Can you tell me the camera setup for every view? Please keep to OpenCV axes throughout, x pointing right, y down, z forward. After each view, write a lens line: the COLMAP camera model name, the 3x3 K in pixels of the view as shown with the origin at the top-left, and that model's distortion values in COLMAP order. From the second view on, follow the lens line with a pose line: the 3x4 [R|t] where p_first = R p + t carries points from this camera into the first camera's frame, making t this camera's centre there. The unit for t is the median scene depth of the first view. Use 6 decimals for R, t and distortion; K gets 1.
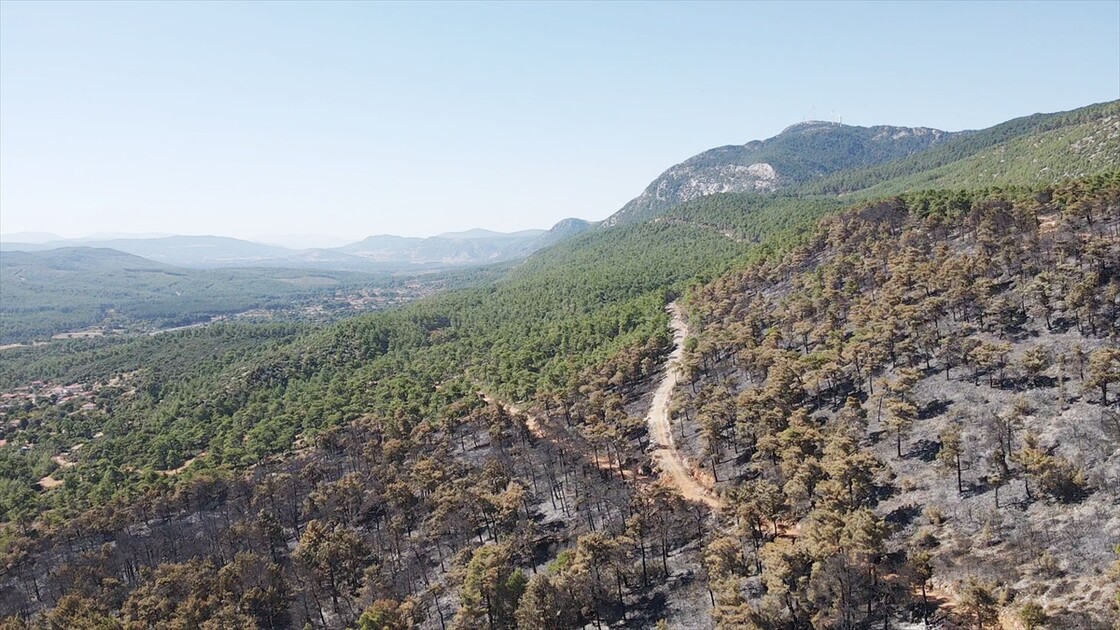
lens RADIAL K [[799.8, 0, 560.0], [0, 799.8, 315.0], [0, 0, 1]] dist [0.148590, -0.252506]
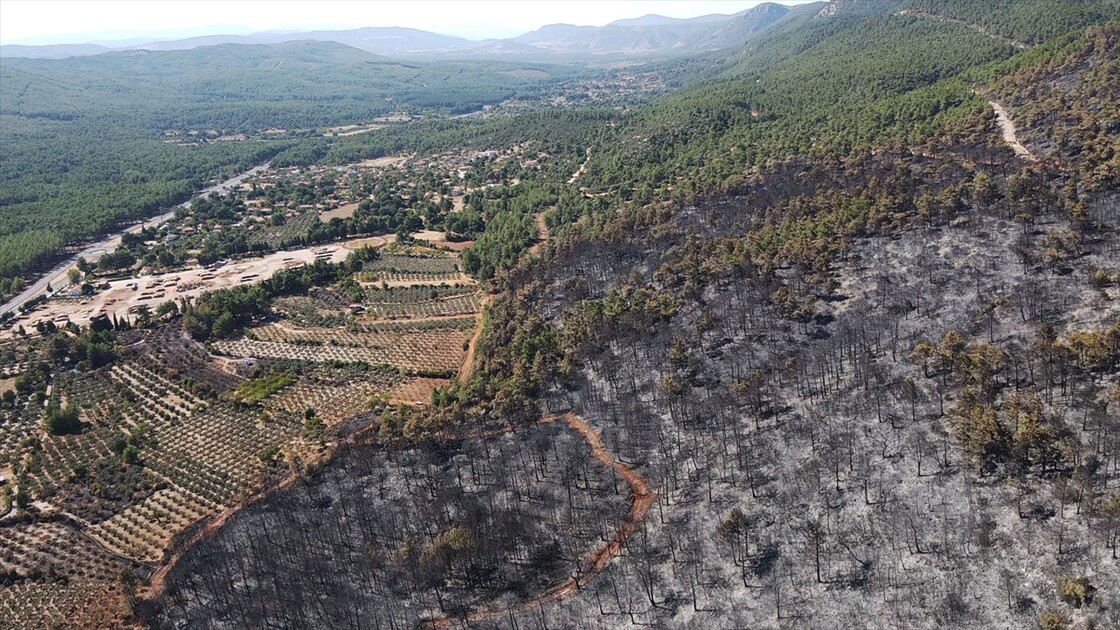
lens RADIAL K [[799.8, 0, 560.0], [0, 799.8, 315.0], [0, 0, 1]] dist [0.148590, -0.252506]
pose [[0.980882, 0.055709, -0.186460, -0.044441], [-0.008174, 0.969098, 0.246539, 0.003478], [0.194432, -0.240302, 0.951026, -0.095594]]
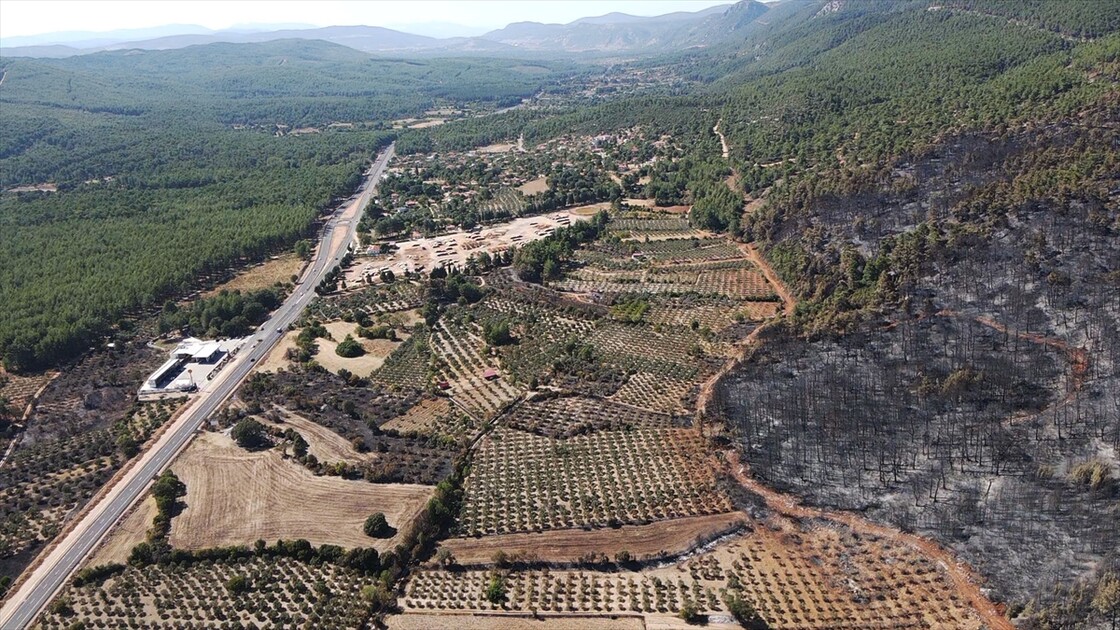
lens RADIAL K [[799.8, 0, 560.0], [0, 799.8, 315.0], [0, 0, 1]] dist [0.148590, -0.252506]
pose [[0.990330, 0.033438, -0.134642, -0.107618], [0.001028, 0.968724, 0.248140, 0.008308], [0.138728, -0.245879, 0.959322, -0.139886]]
